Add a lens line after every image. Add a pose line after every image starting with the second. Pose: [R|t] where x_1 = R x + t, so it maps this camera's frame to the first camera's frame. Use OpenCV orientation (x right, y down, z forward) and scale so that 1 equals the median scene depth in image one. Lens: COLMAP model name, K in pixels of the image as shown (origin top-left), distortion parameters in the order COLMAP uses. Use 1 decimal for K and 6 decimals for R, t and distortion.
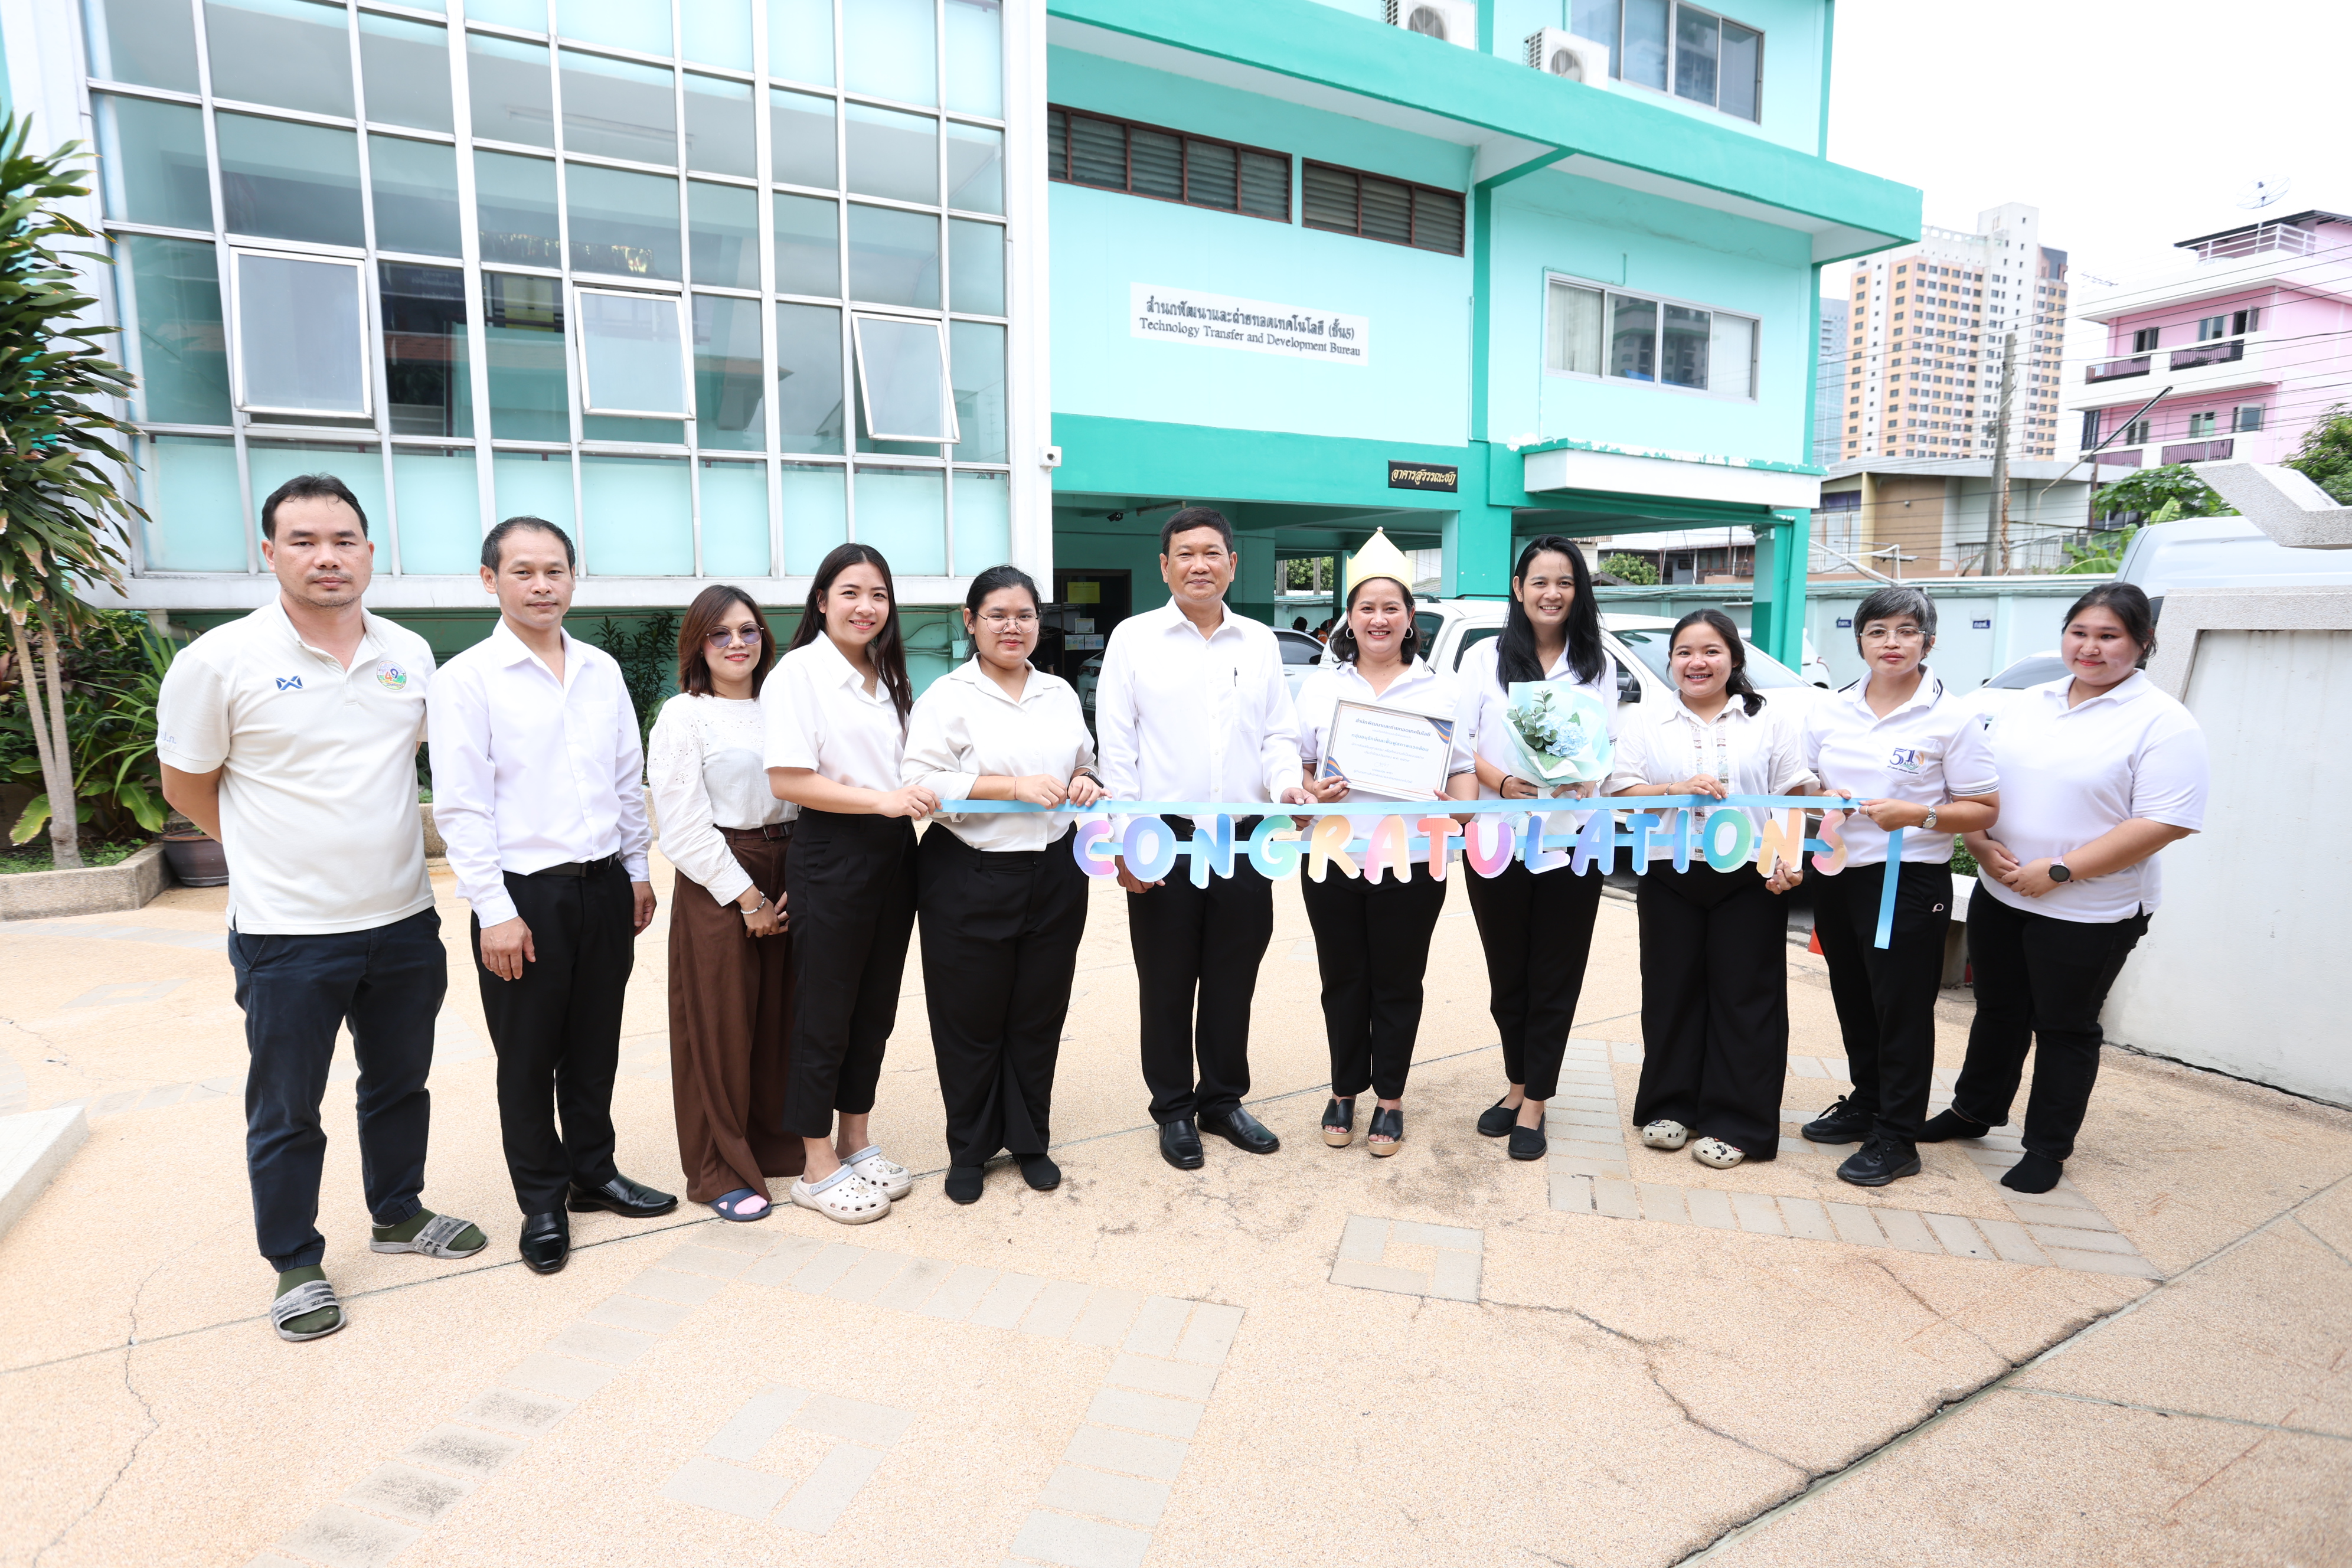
lens RADIAL K [[1218.2, 0, 1175.9], [0, 1218.2, 785.3], [0, 0, 1]] dist [-0.073601, 0.039298]
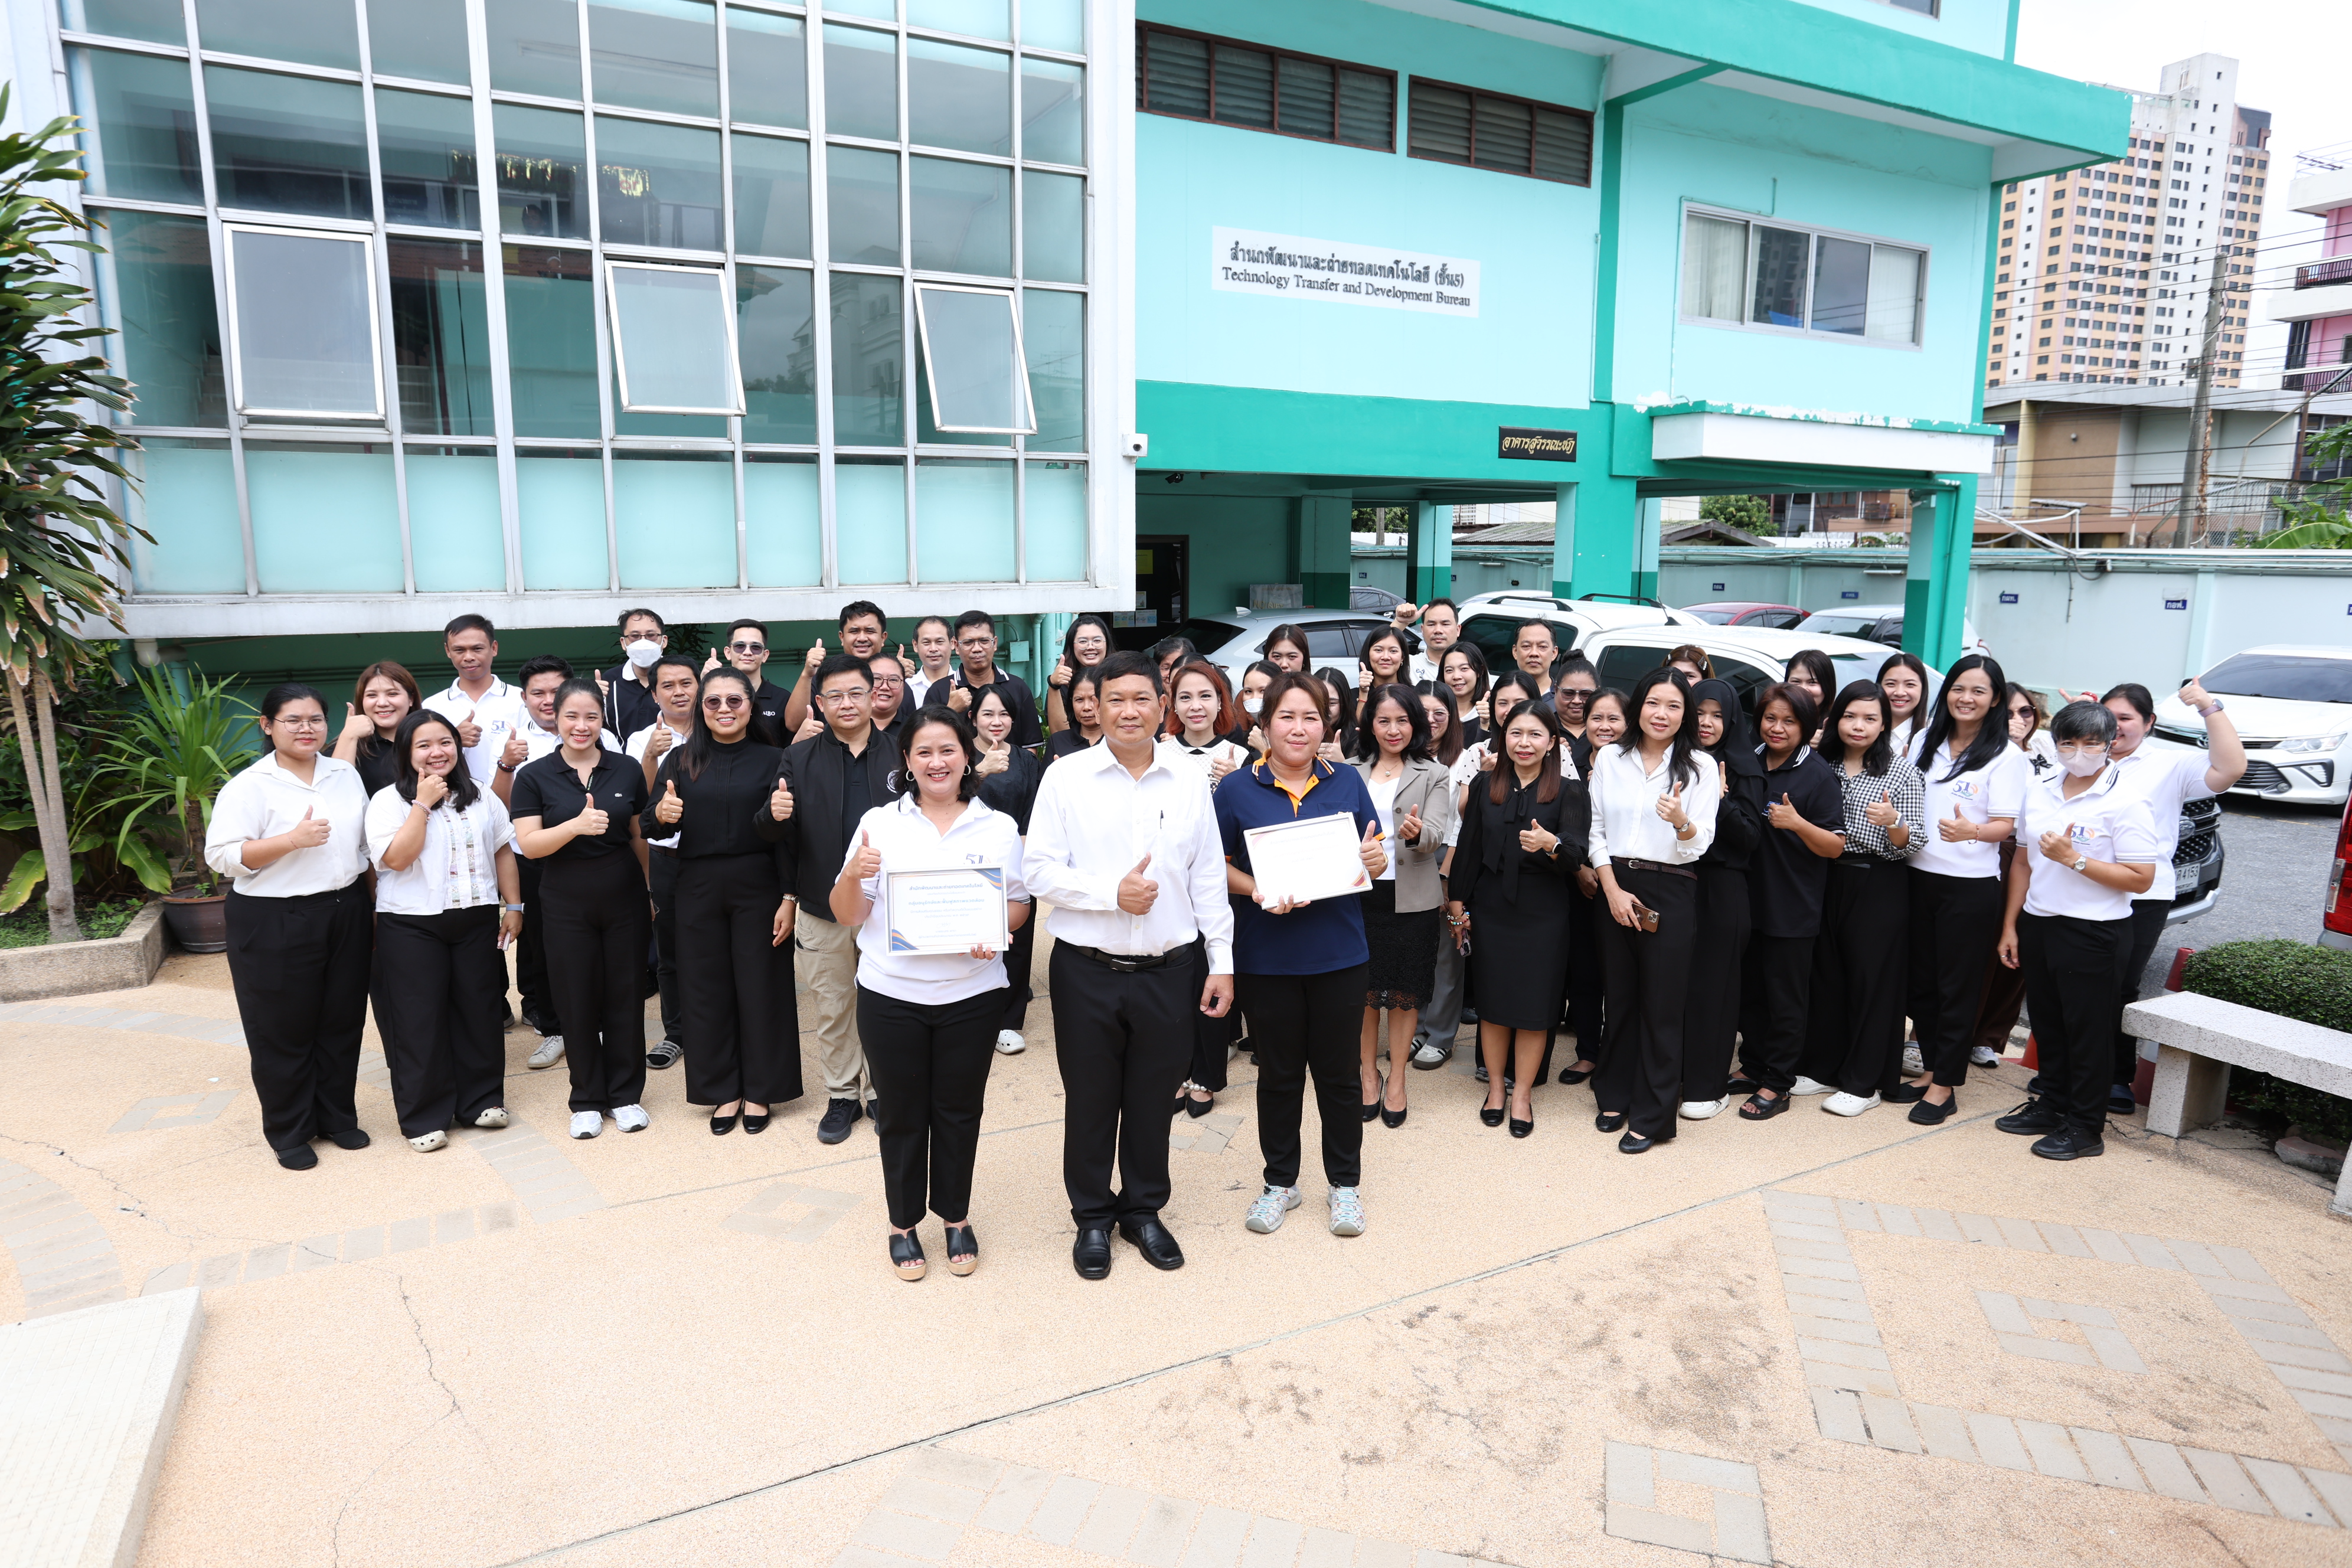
lens RADIAL K [[1400.5, 0, 1176.0], [0, 1400.5, 784.0], [0, 0, 1]] dist [-0.058642, 0.043064]
pose [[0.999870, 0.009083, -0.013360, -0.047687], [-0.008644, 0.999432, 0.032573, -0.048779], [0.013648, -0.032454, 0.999380, -0.014341]]
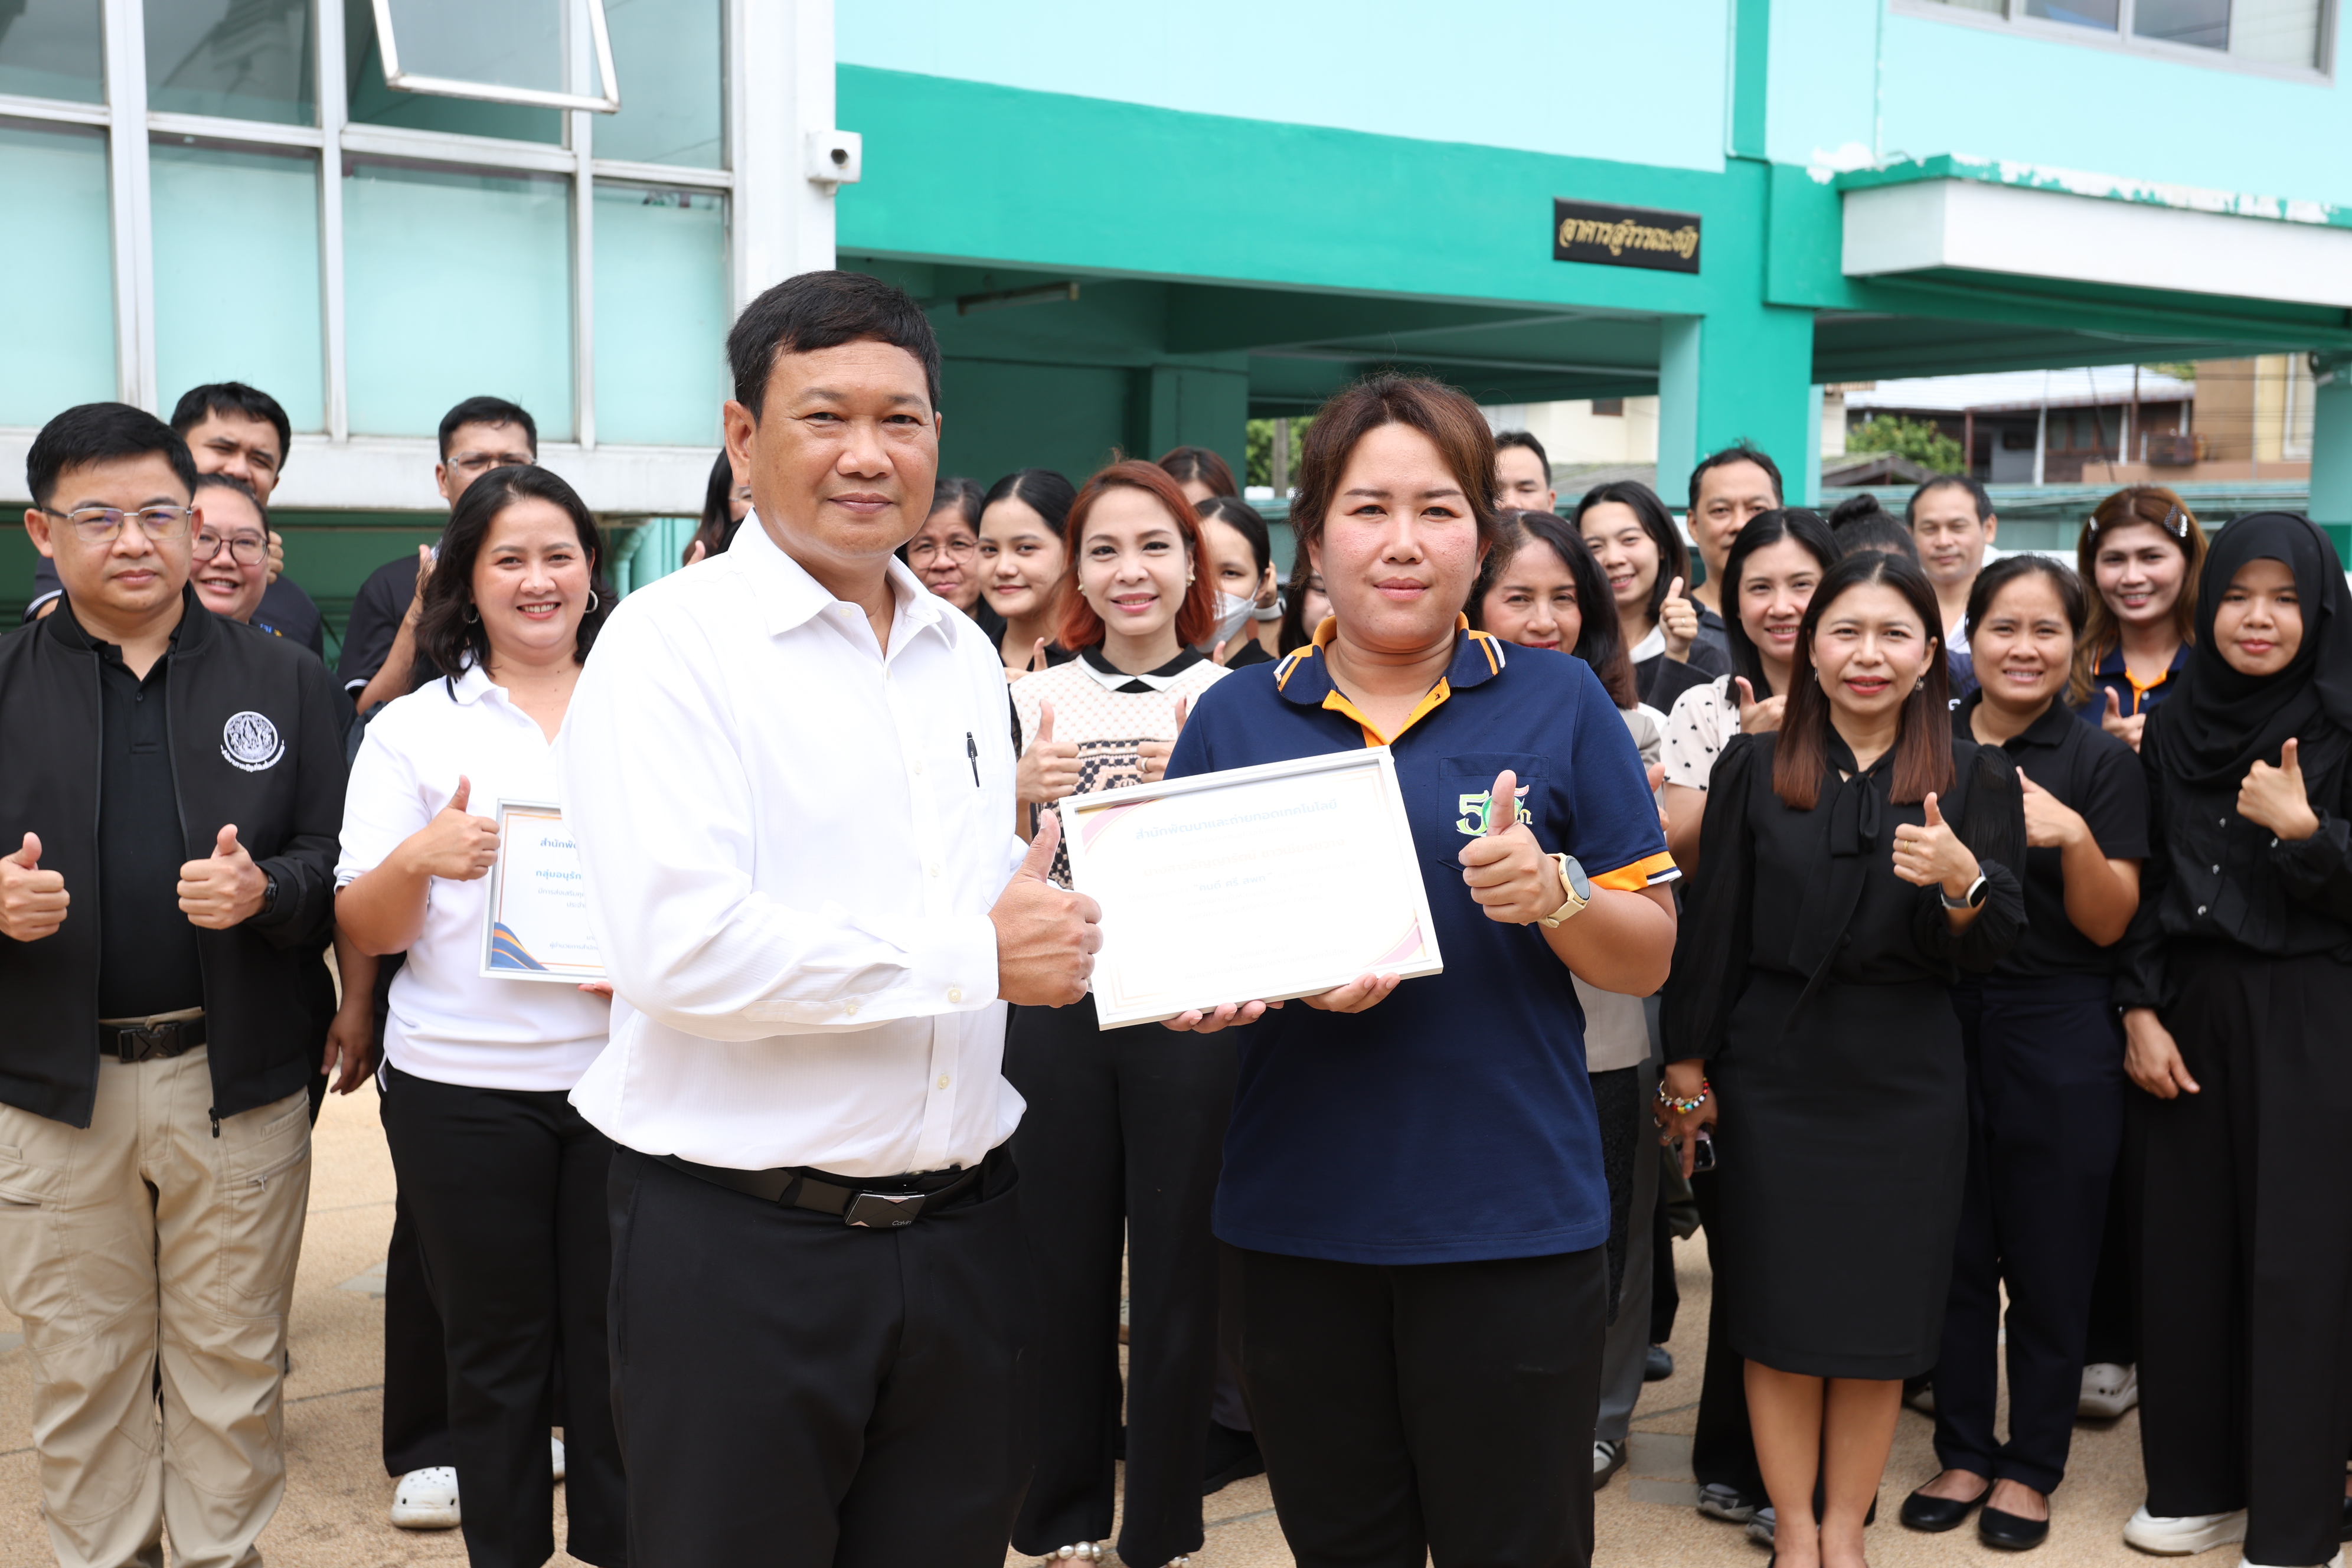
lens RADIAL K [[2558.6, 0, 1183.1], [0, 2558.6, 796.7], [0, 0, 1]] dist [0.039209, 0.058974]
pose [[0.994927, 0.005143, 0.100464, -0.059234], [-0.001427, 0.999313, -0.037024, -0.019031], [-0.100585, 0.036693, 0.994252, 0.108677]]
